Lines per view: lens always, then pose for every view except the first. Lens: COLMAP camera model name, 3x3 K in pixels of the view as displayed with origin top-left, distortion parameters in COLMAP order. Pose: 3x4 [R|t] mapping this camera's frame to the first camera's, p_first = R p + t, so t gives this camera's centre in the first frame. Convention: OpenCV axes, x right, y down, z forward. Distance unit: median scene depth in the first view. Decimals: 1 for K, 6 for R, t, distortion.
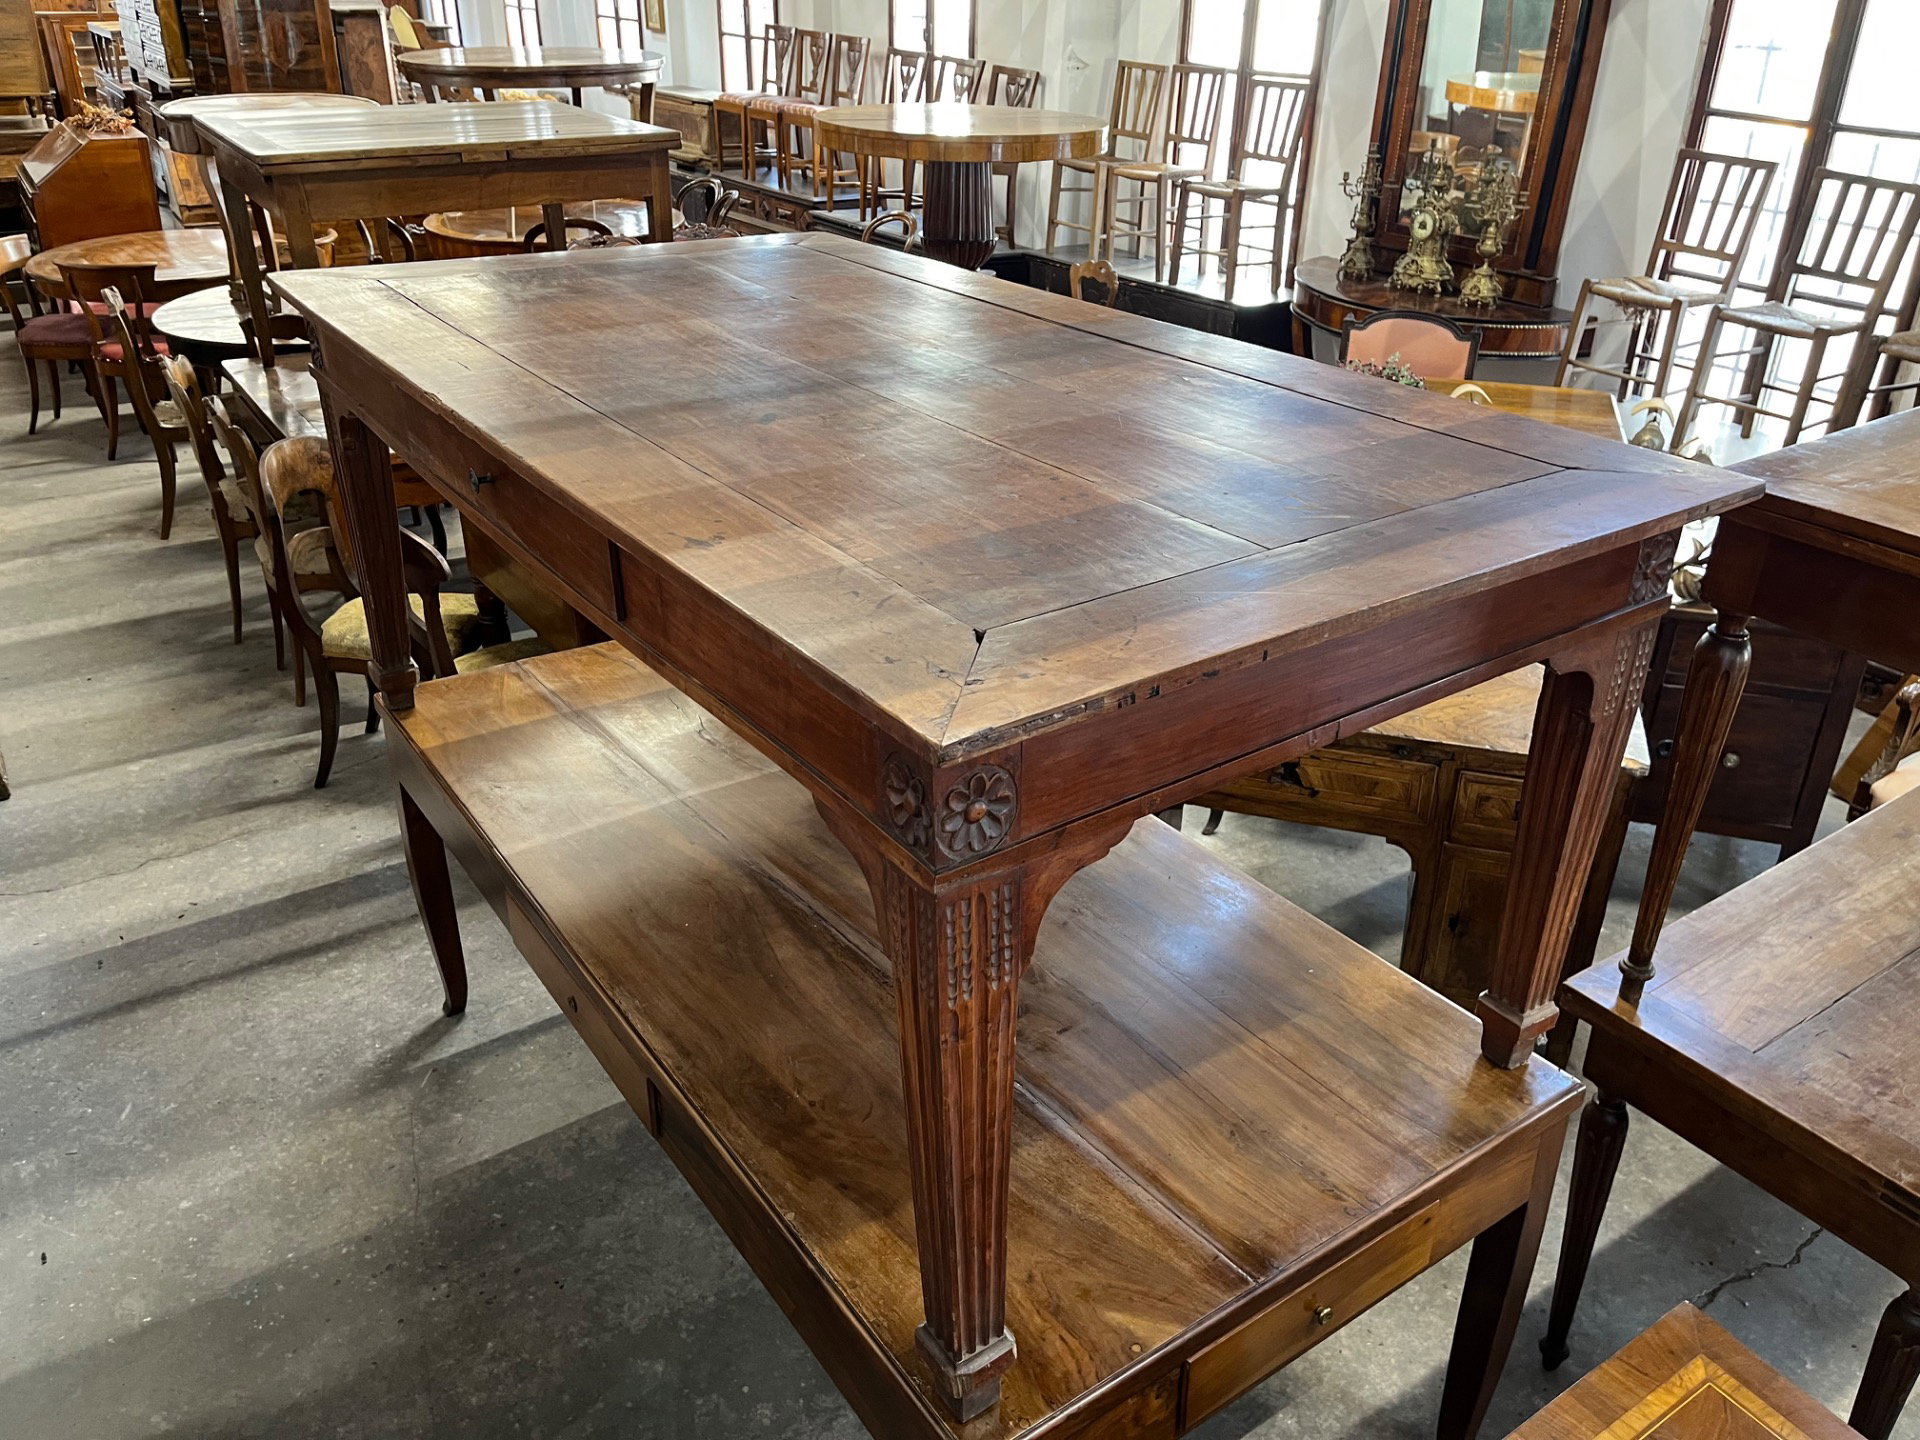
lens RADIAL K [[1469.5, 0, 975.5], [0, 1469.5, 723.3], [0, 0, 1]] dist [0.097671, -0.149121]
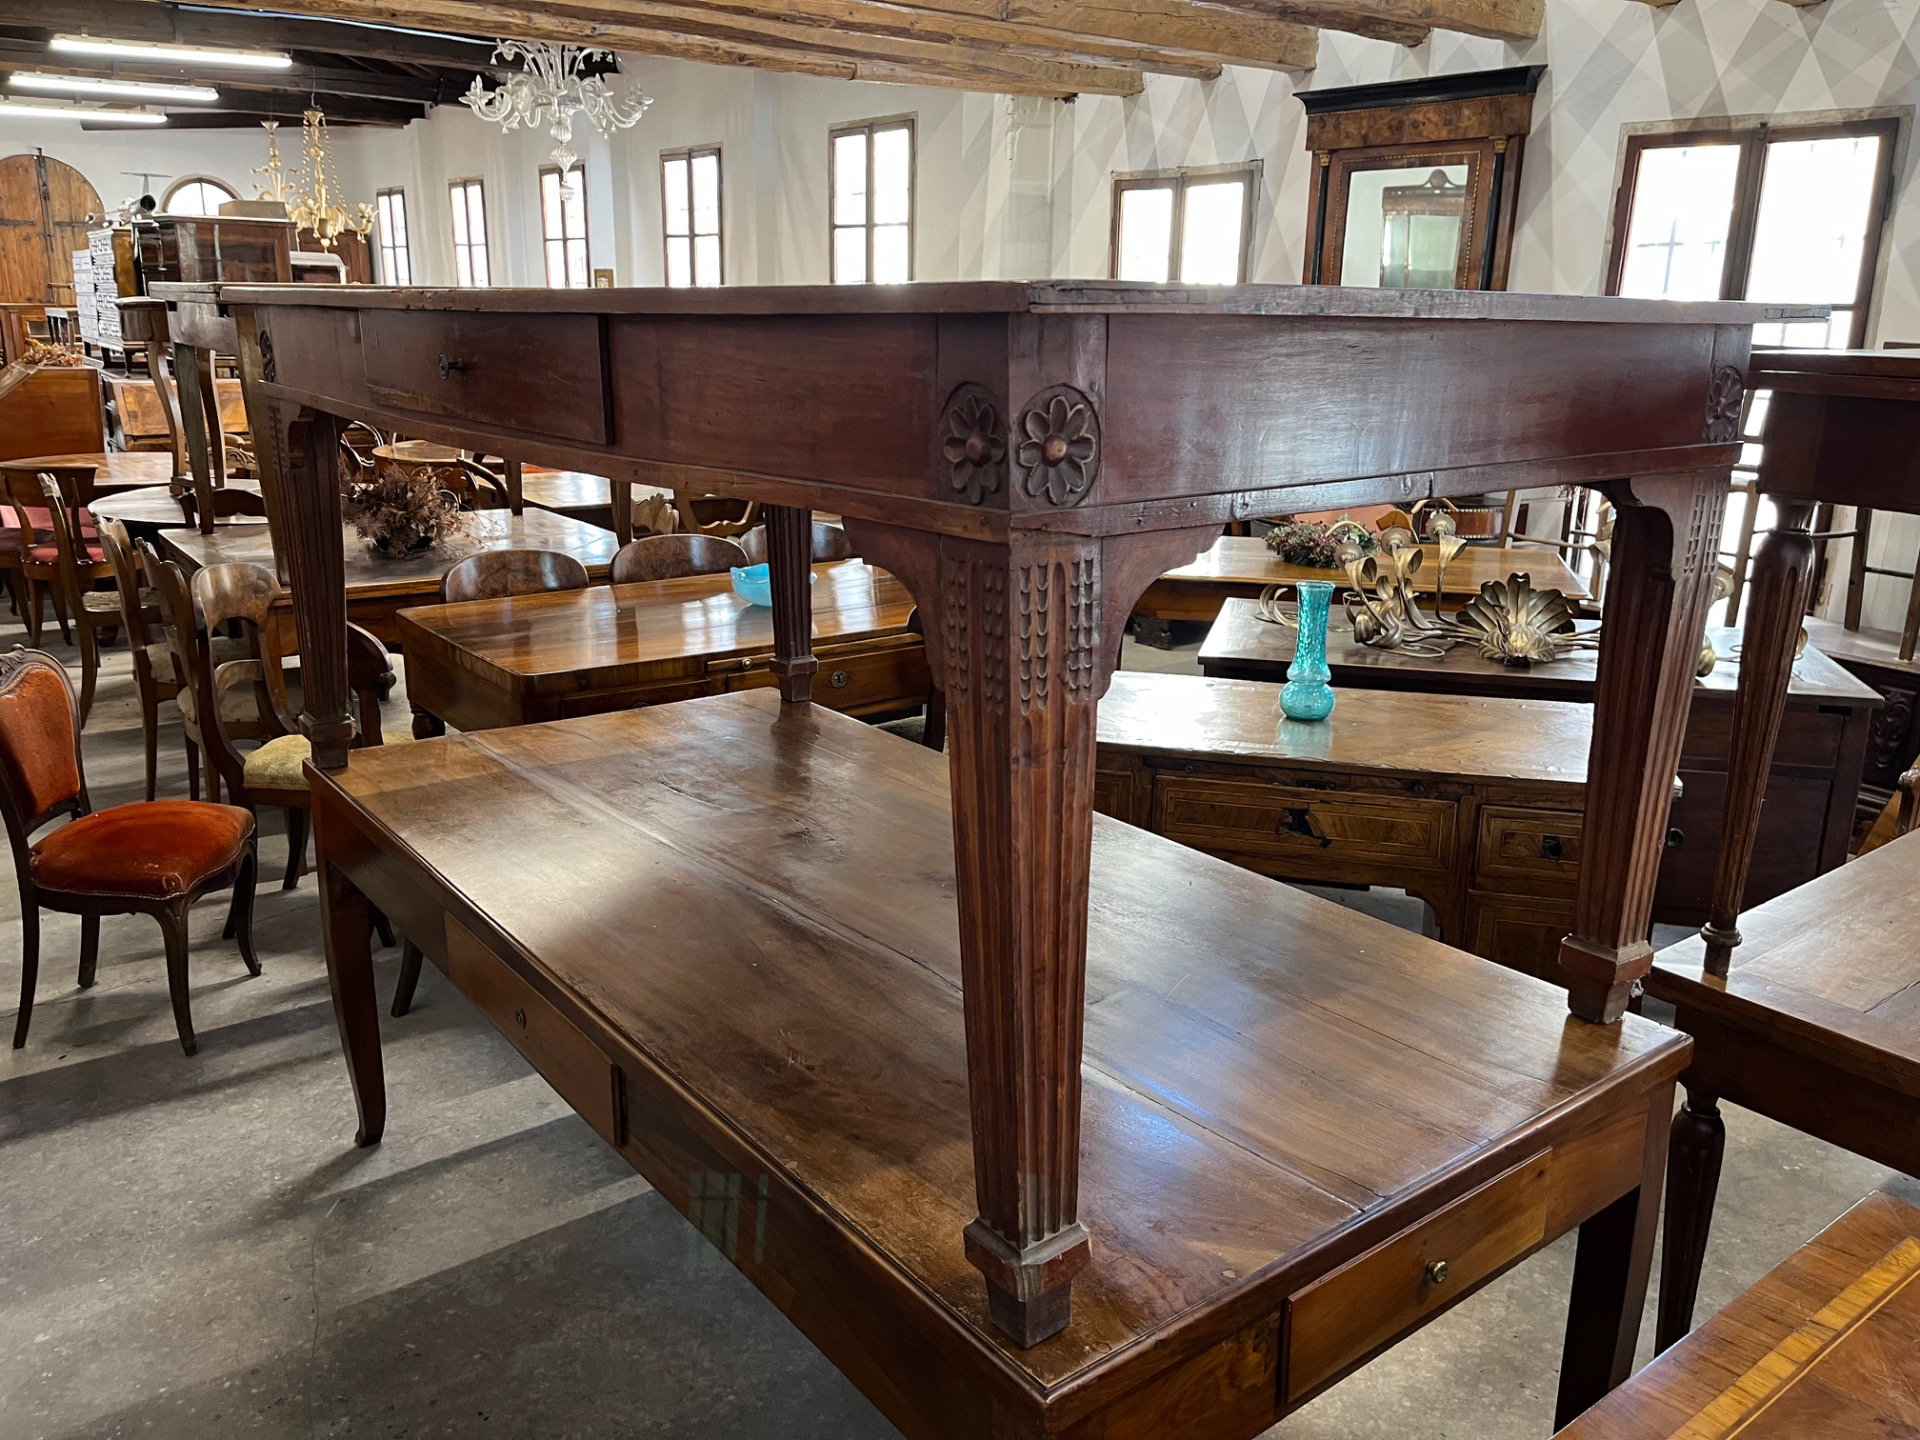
lens RADIAL K [[1469.5, 0, 975.5], [0, 1469.5, 723.3], [0, 0, 1]] dist [0.097671, -0.149121]
pose [[0.998755, -0.013494, 0.048015, -0.036791], [0.022815, 0.979685, -0.199242, 0.160304], [-0.044351, 0.200089, 0.978773, 0.085613]]
